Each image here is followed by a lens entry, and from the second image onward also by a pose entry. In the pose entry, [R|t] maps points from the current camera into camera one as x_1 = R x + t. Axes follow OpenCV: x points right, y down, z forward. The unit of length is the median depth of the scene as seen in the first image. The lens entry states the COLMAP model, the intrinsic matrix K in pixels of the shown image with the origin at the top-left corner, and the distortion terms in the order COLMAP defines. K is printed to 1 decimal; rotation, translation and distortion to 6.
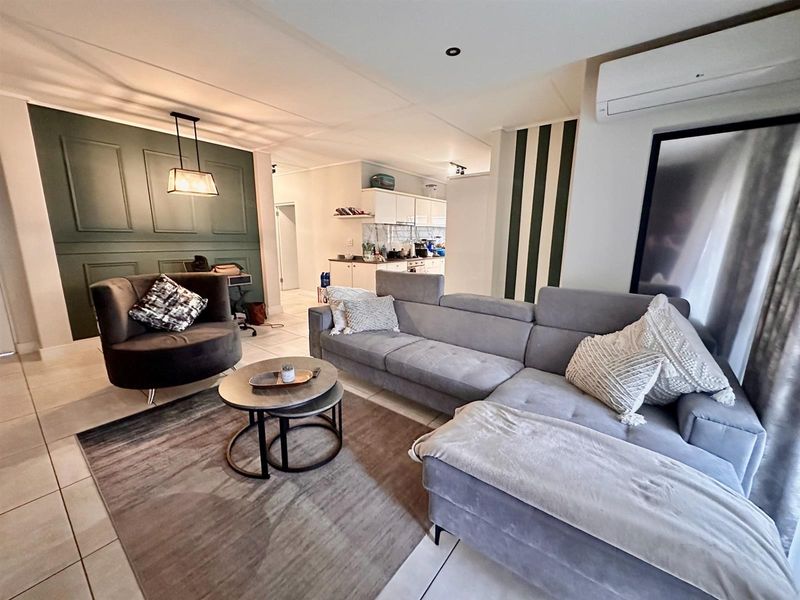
lens RADIAL K [[324.4, 0, 397.8], [0, 324.4, 298.9], [0, 0, 1]] dist [-0.000652, 0.000234]
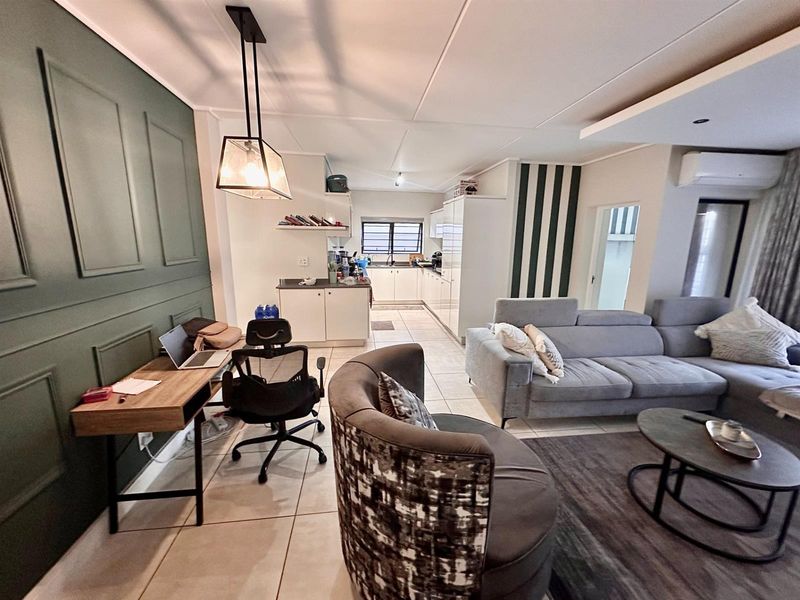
lens RADIAL K [[324.4, 0, 397.8], [0, 324.4, 298.9], [0, 0, 1]] dist [-0.000652, 0.000234]
pose [[0.695952, -0.137577, 0.704786, -0.557390], [0.130284, 0.989378, 0.064480, -0.114958], [-0.706171, 0.046948, 0.706483, 0.345029]]
